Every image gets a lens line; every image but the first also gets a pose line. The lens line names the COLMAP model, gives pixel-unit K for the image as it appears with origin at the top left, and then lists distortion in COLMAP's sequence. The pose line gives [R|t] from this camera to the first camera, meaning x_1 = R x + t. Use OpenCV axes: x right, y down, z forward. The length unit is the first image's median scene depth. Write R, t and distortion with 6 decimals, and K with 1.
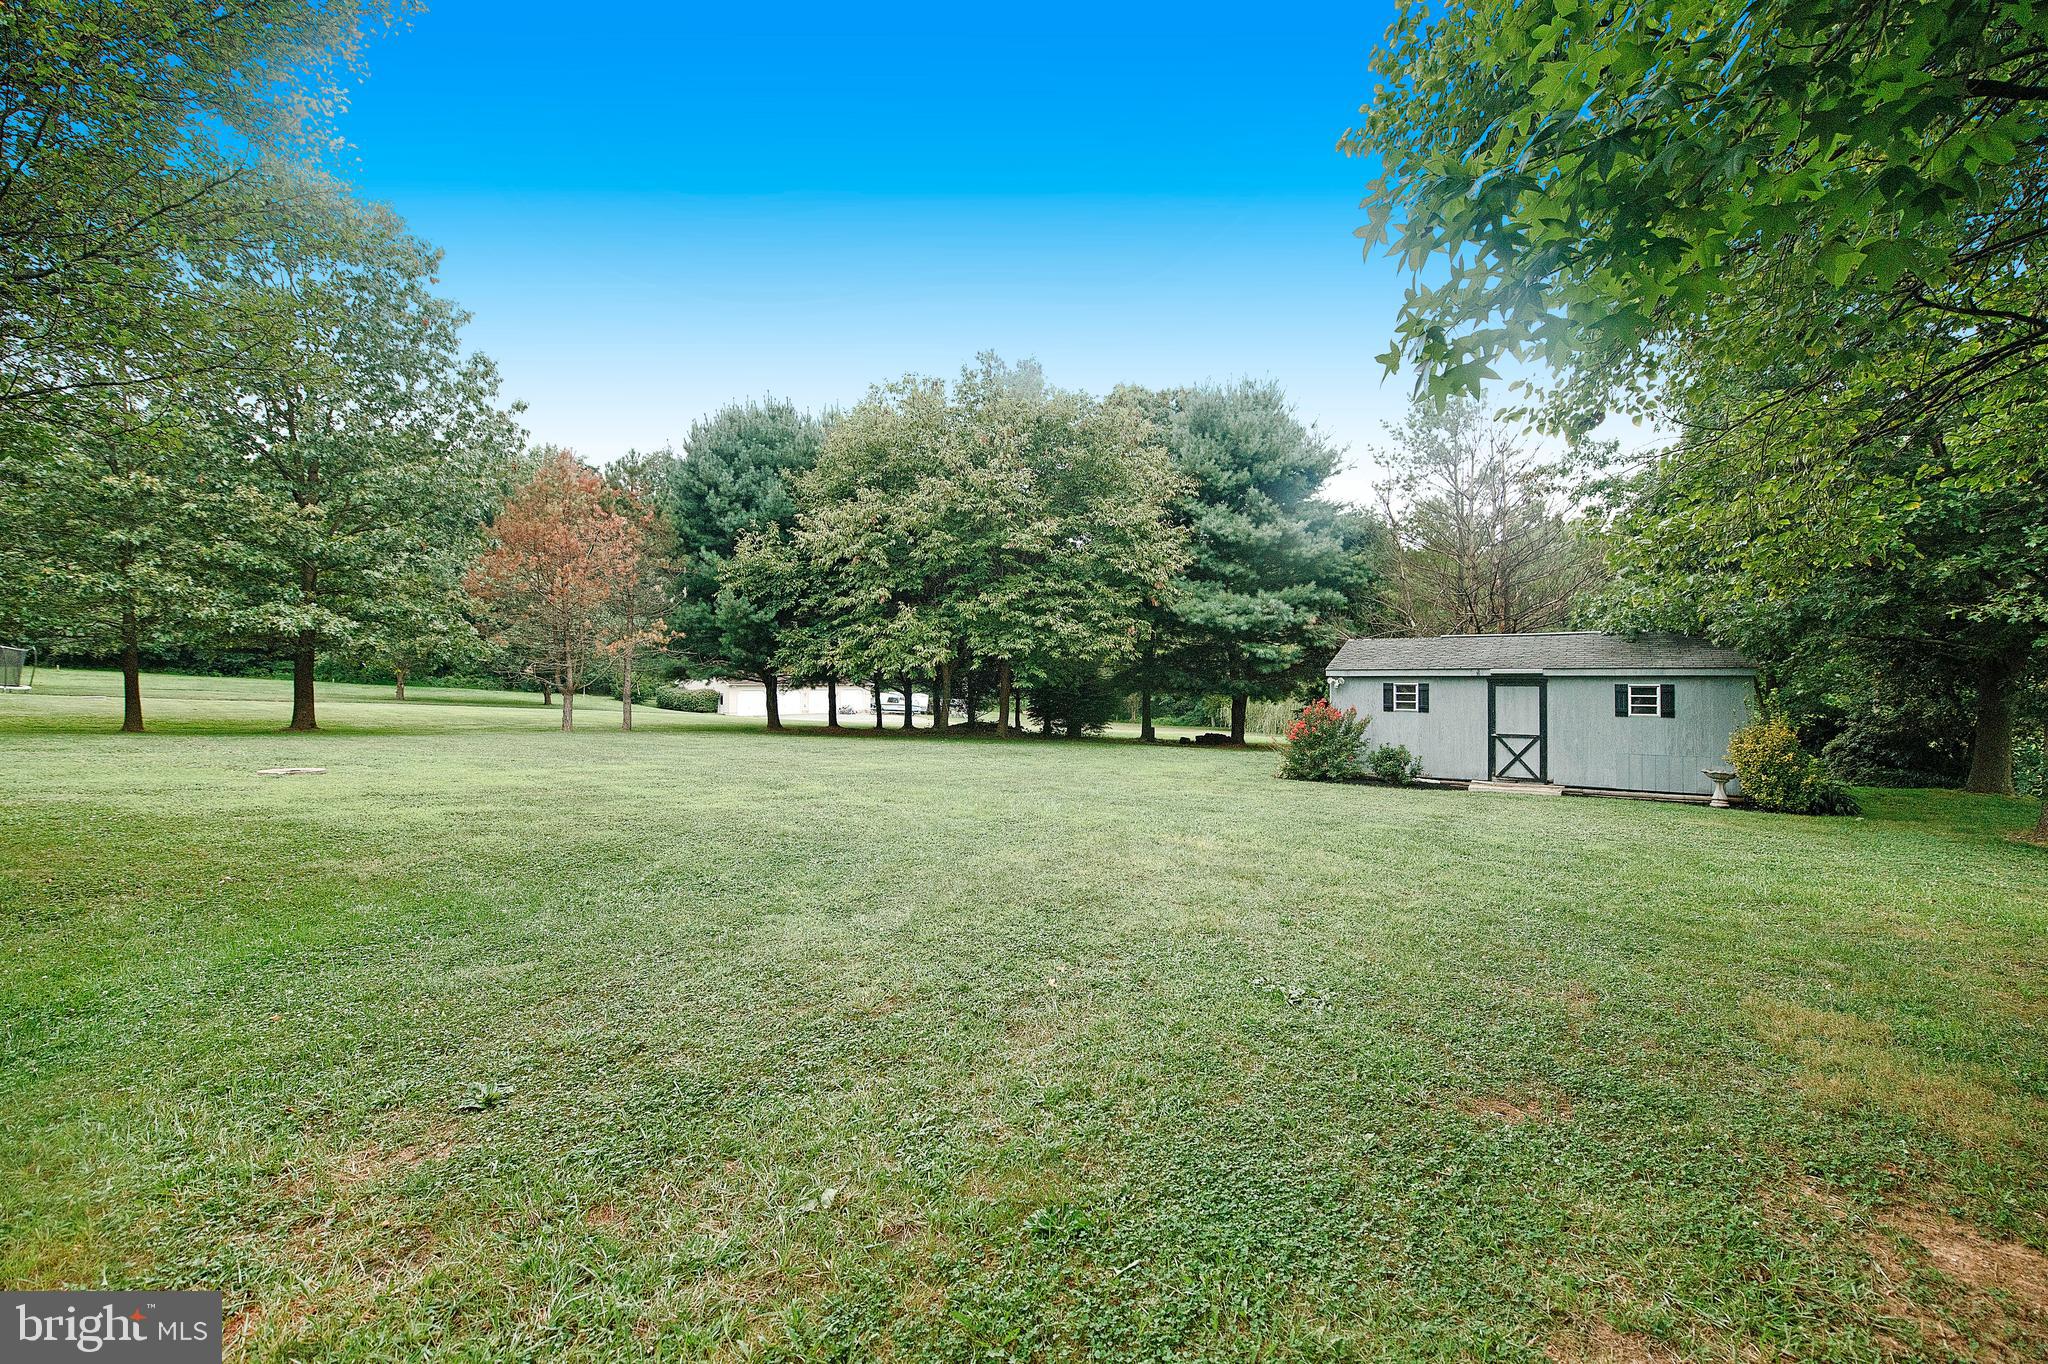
lens RADIAL K [[870.5, 0, 1022.4], [0, 870.5, 684.0], [0, 0, 1]] dist [-0.000647, -0.000148]
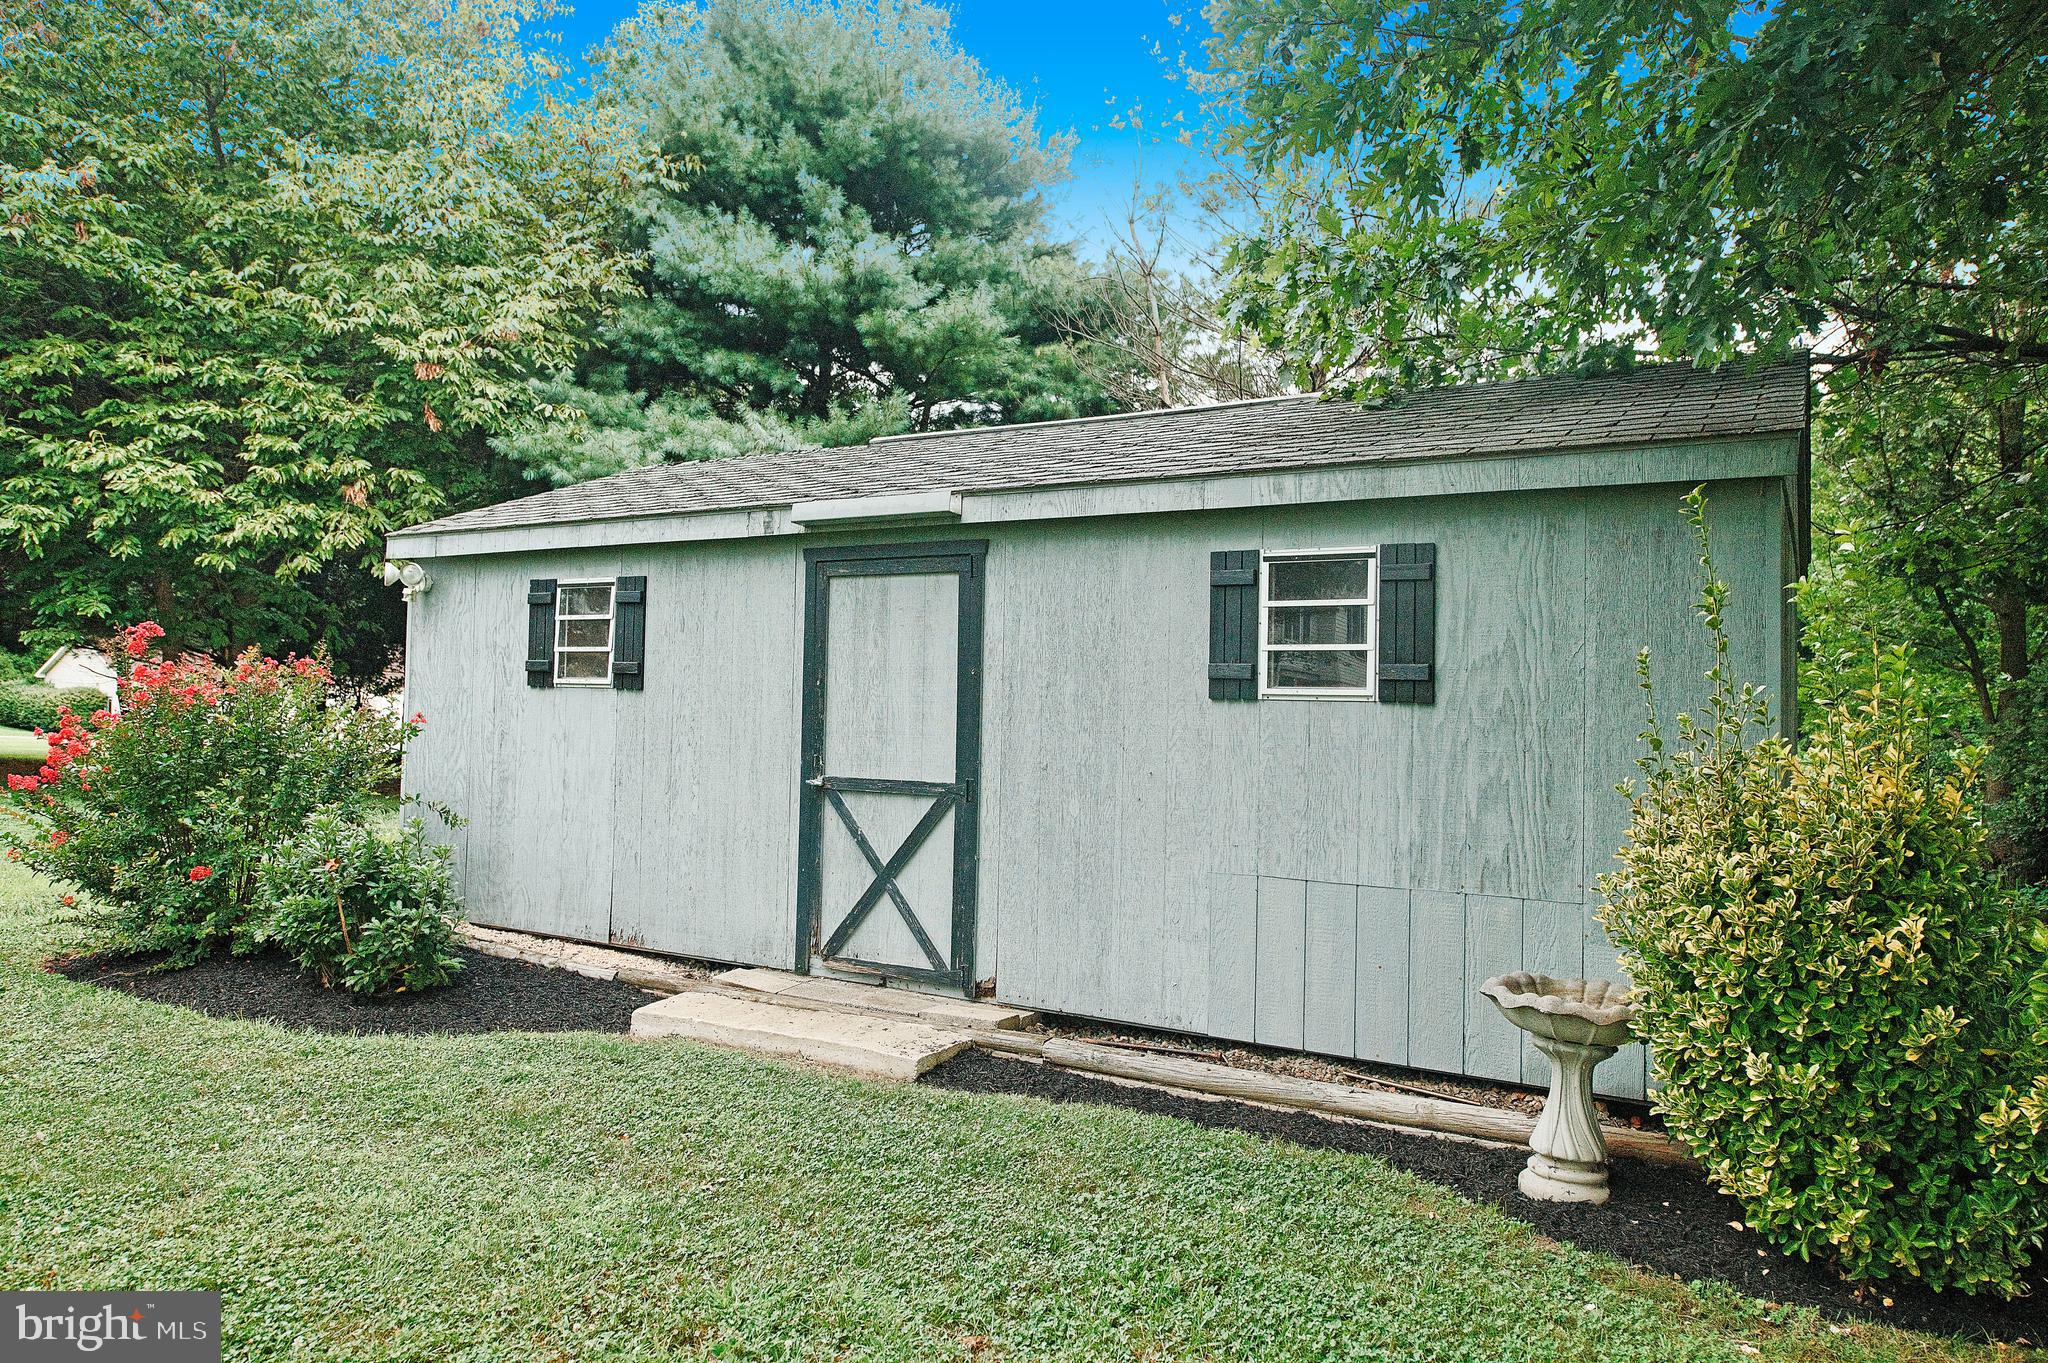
lens RADIAL K [[1371.8, 0, 1023.2], [0, 1371.8, 681.2], [0, 0, 1]] dist [0.008944, 0.001498]
pose [[0.997684, 0.013405, 0.066679, 0.575304], [-0.012538, 0.999831, -0.013408, 0.035703], [-0.066847, 0.012541, 0.997684, 0.623414]]
